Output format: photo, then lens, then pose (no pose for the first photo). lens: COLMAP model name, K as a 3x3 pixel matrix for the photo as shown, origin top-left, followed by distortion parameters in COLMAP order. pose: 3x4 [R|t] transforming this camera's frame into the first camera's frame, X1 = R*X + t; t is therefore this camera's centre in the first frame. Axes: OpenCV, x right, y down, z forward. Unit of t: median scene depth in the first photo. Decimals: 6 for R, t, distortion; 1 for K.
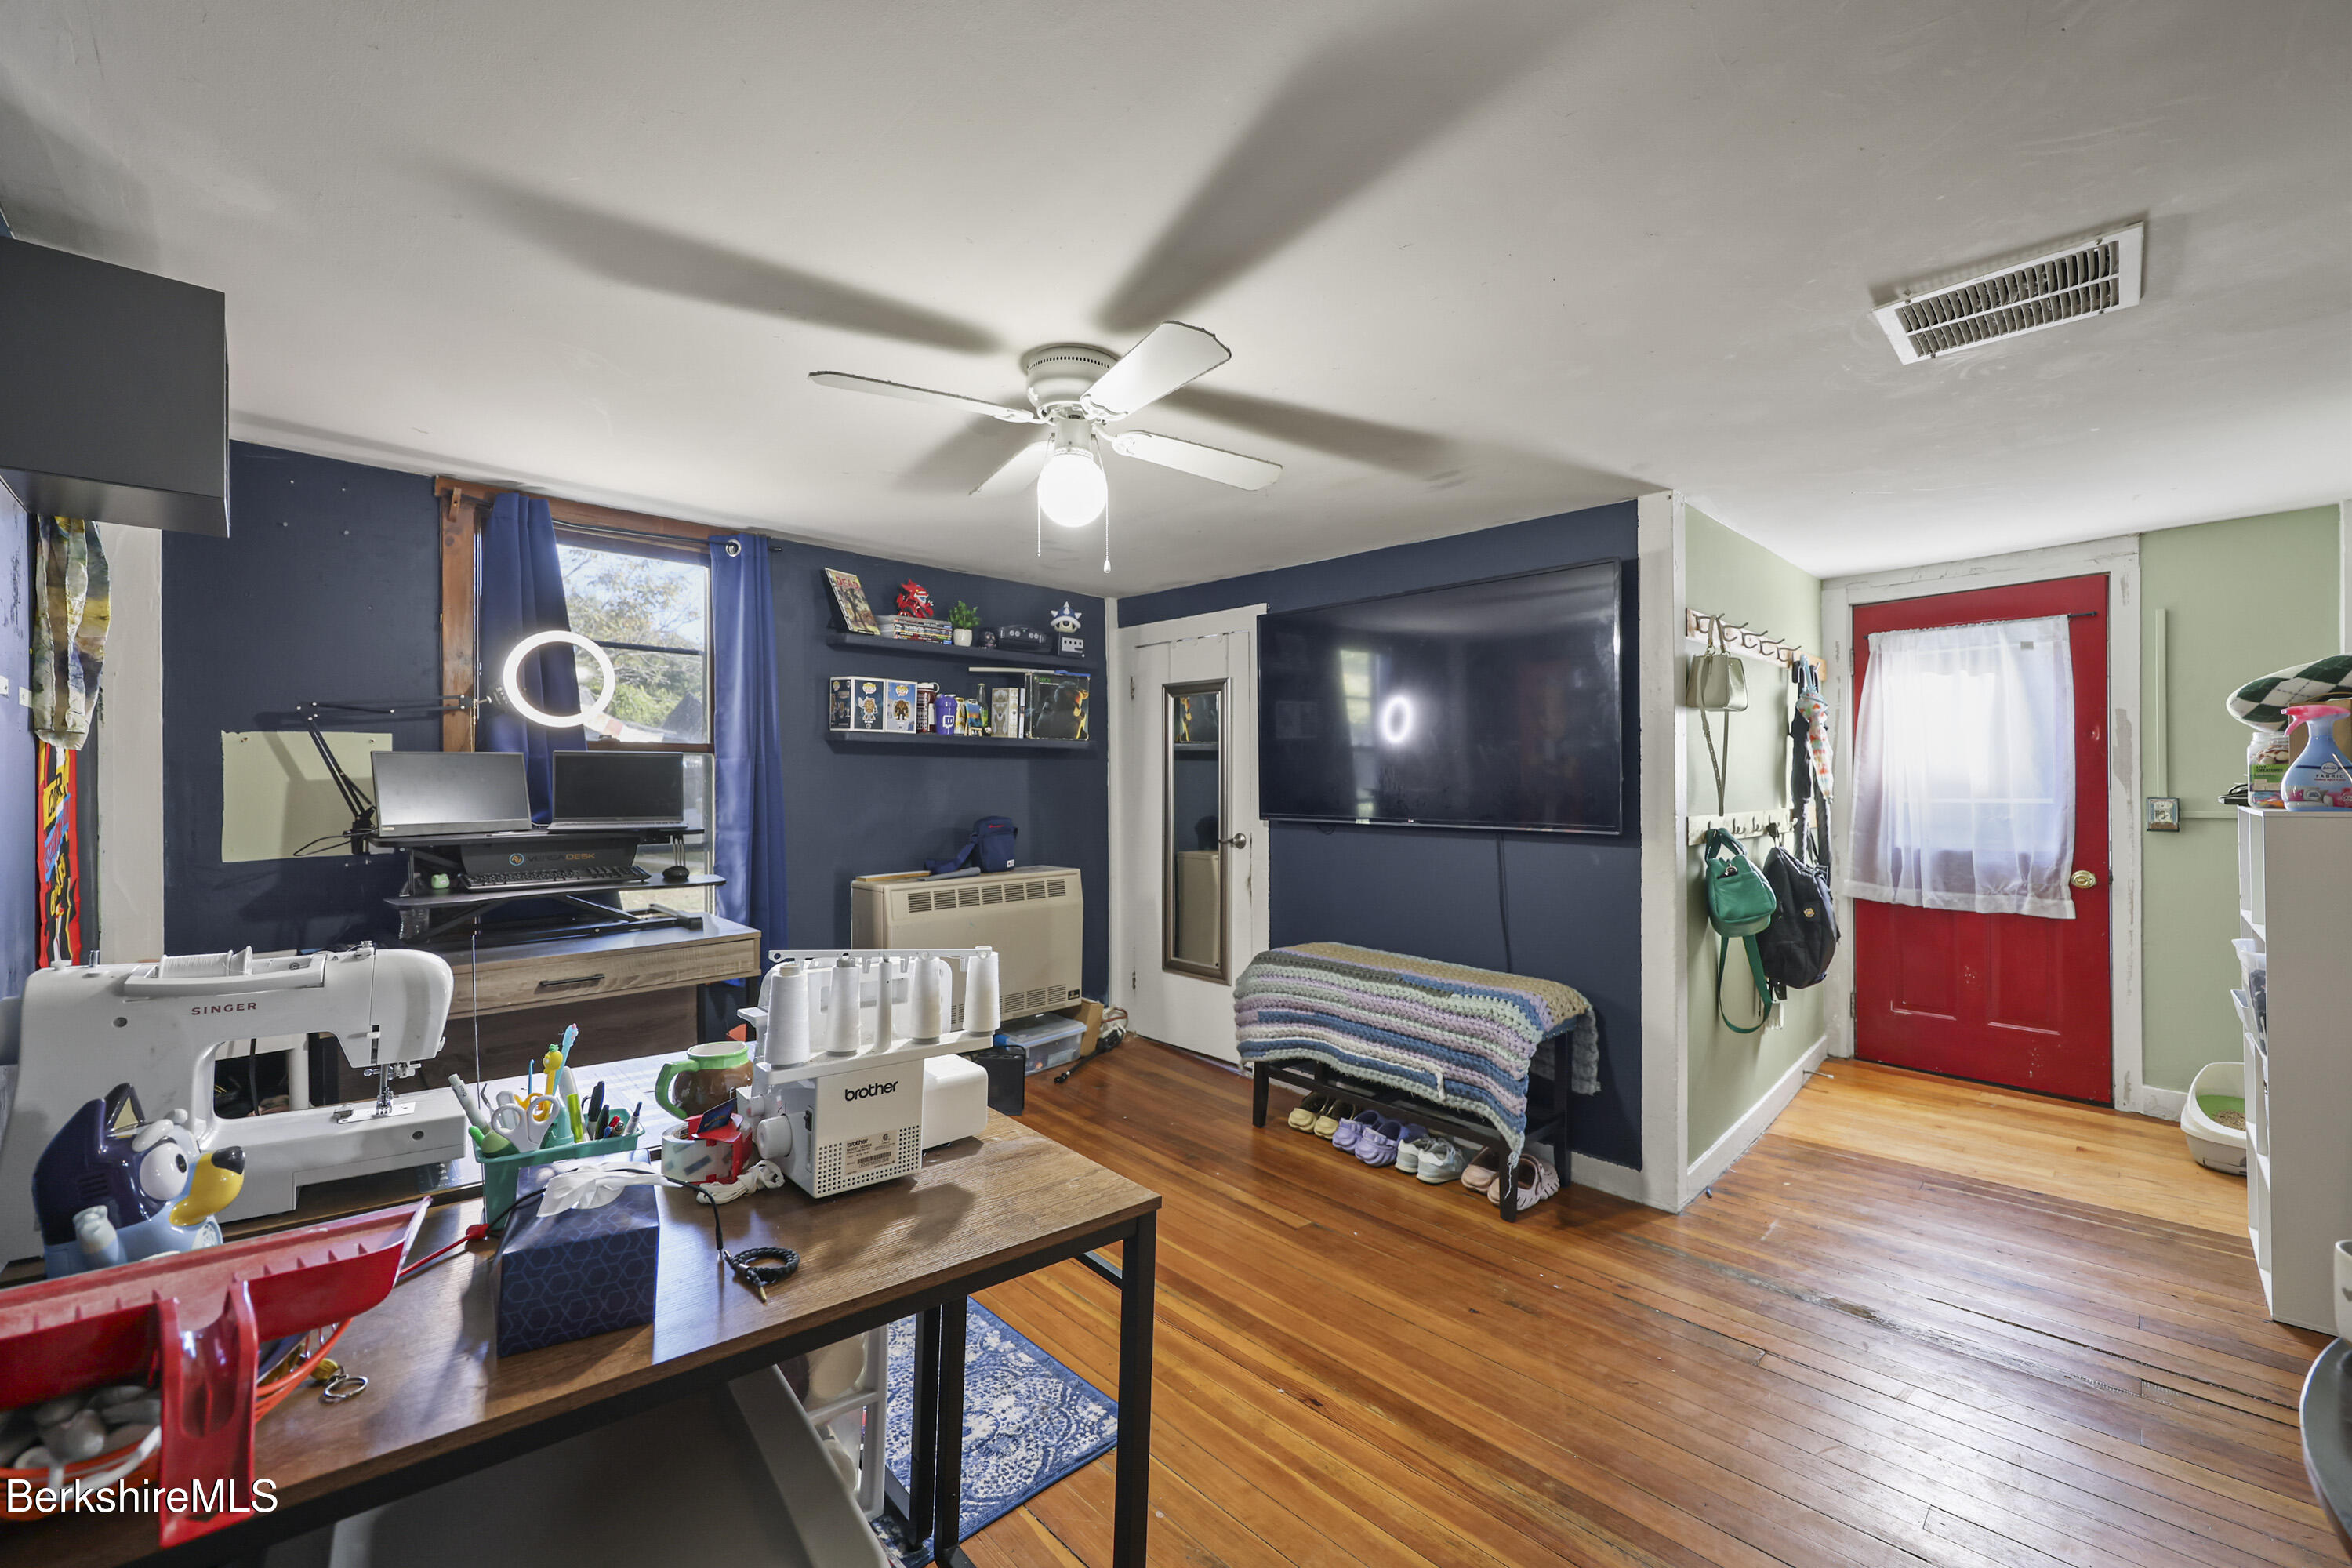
lens RADIAL K [[940.3, 0, 1176.0], [0, 940.3, 784.0], [0, 0, 1]] dist [-0.002010, -0.000698]
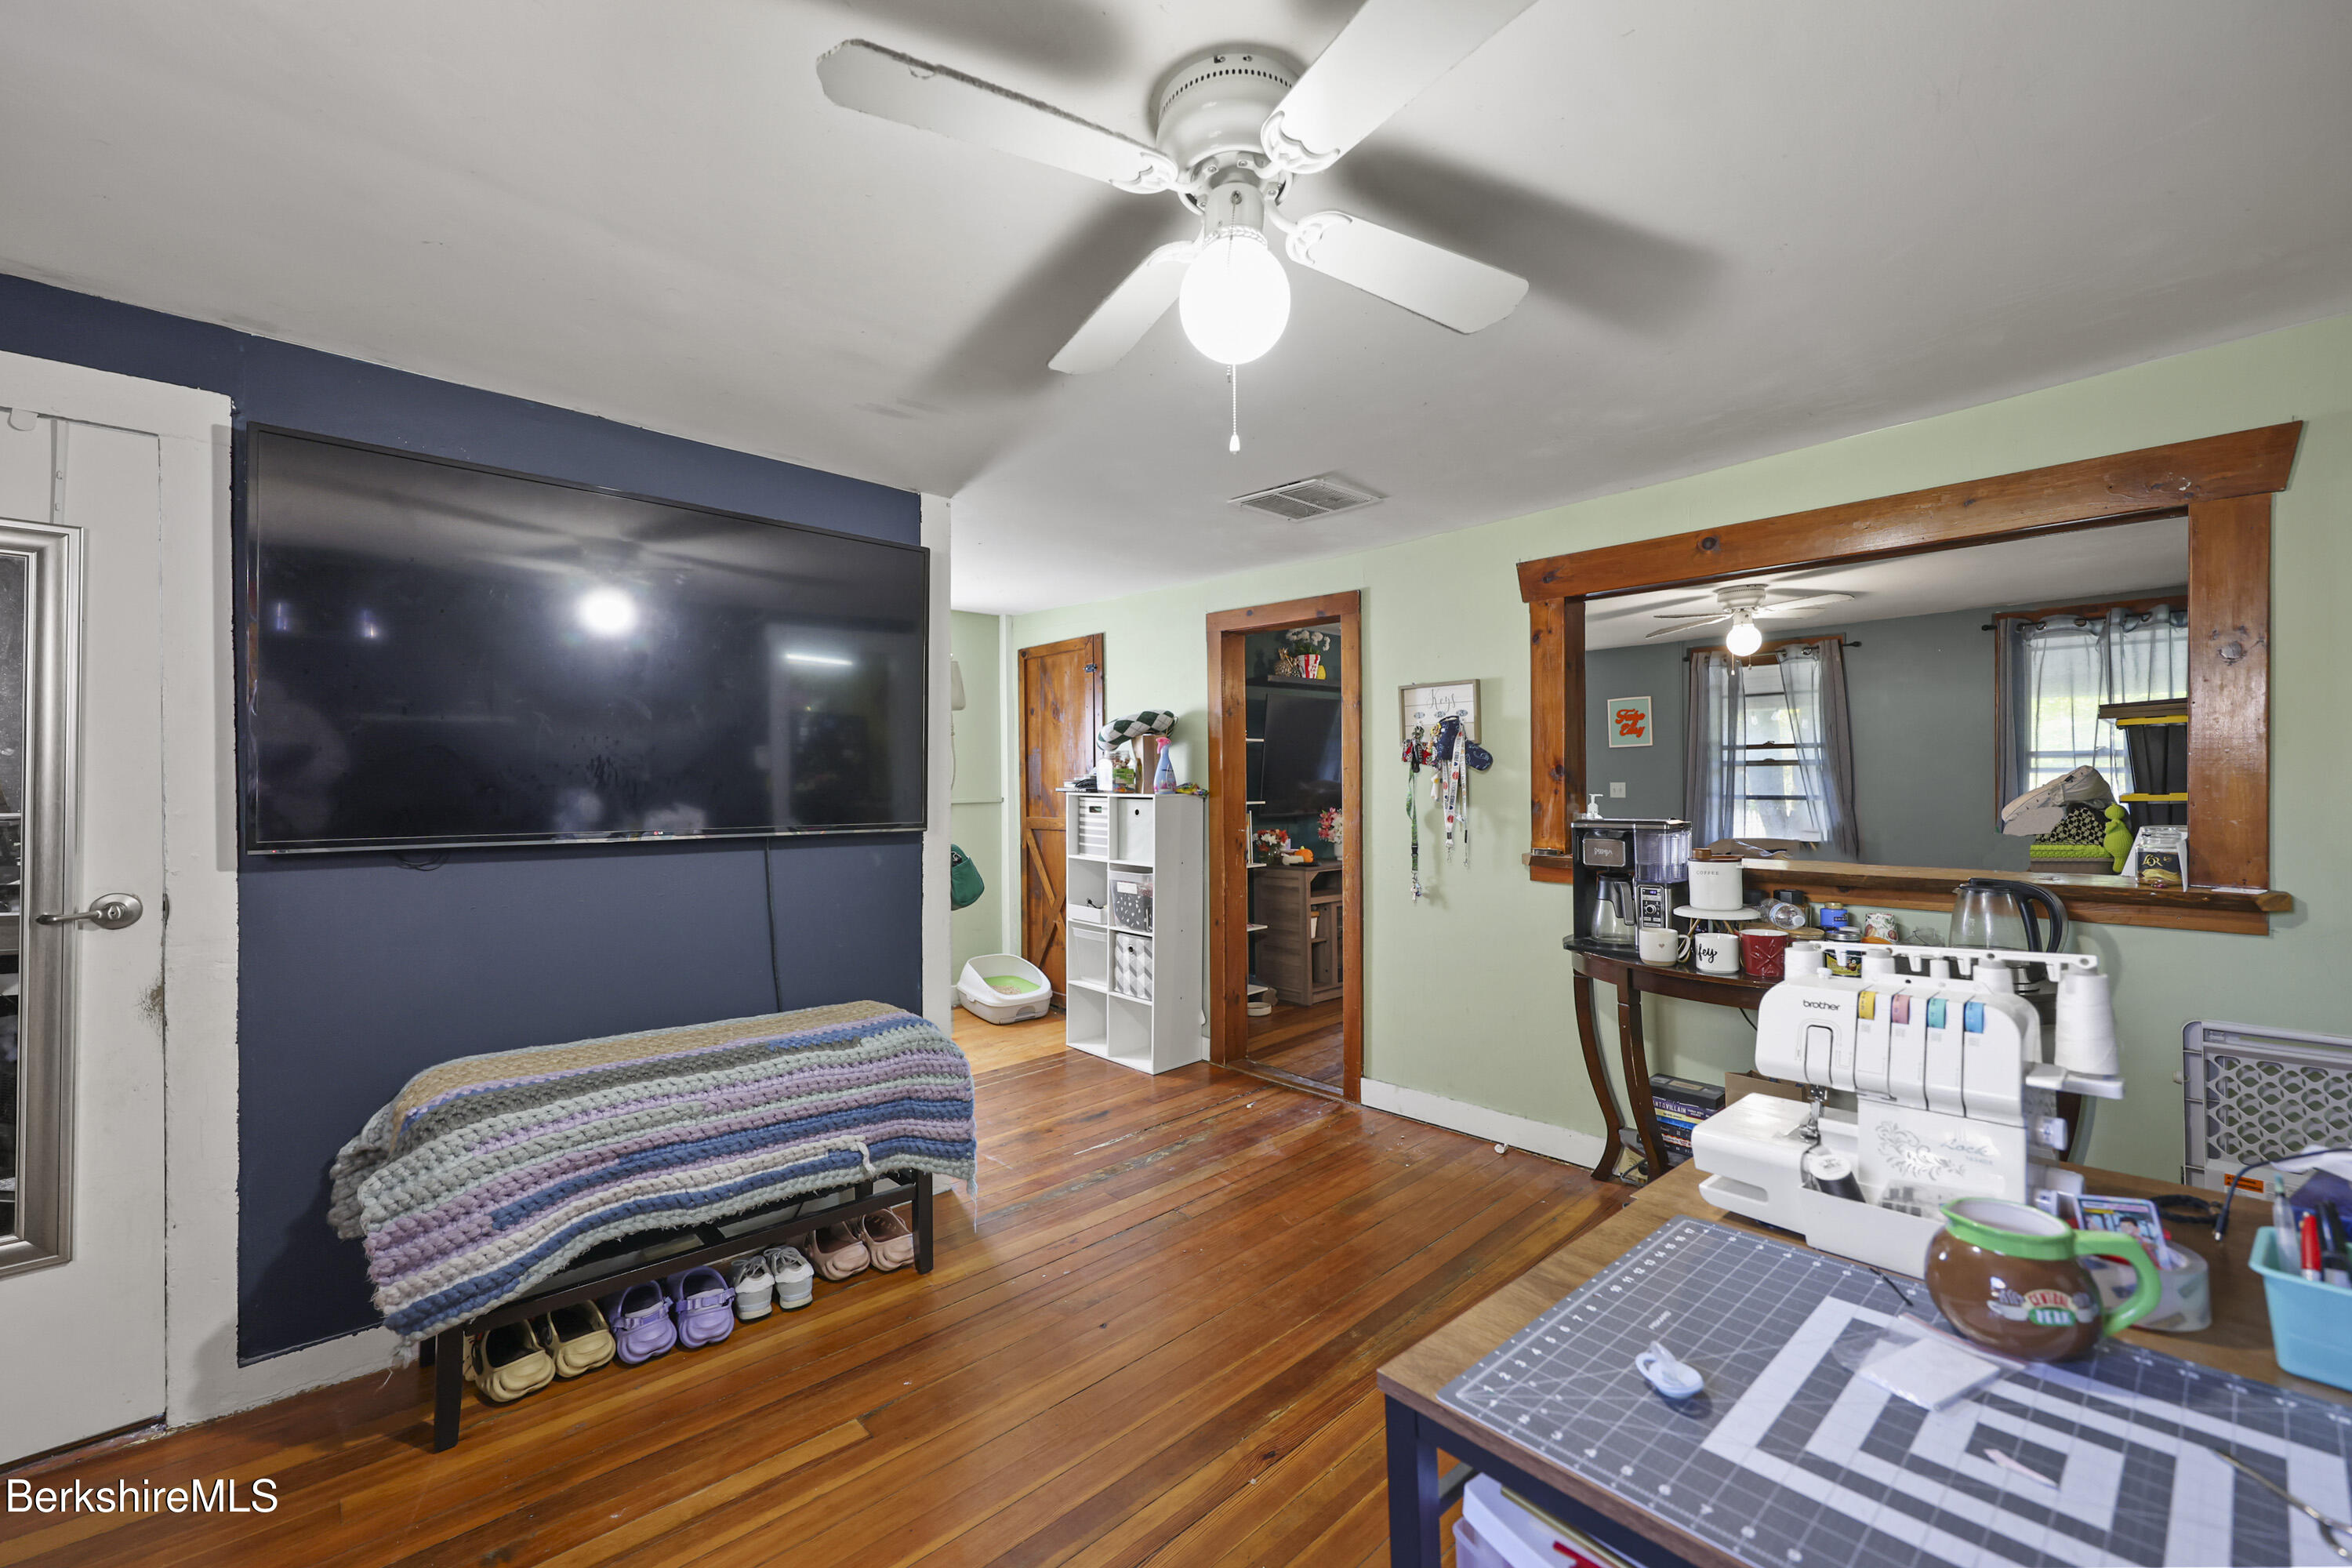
lens RADIAL K [[940.3, 0, 1176.0], [0, 940.3, 784.0], [0, 0, 1]] dist [-0.002010, -0.000698]
pose [[0.007699, 0.004187, 0.999962, -0.486243], [0.008148, 0.999958, -0.004250, 0.010442], [-0.999937, 0.008180, 0.007664, 0.689871]]
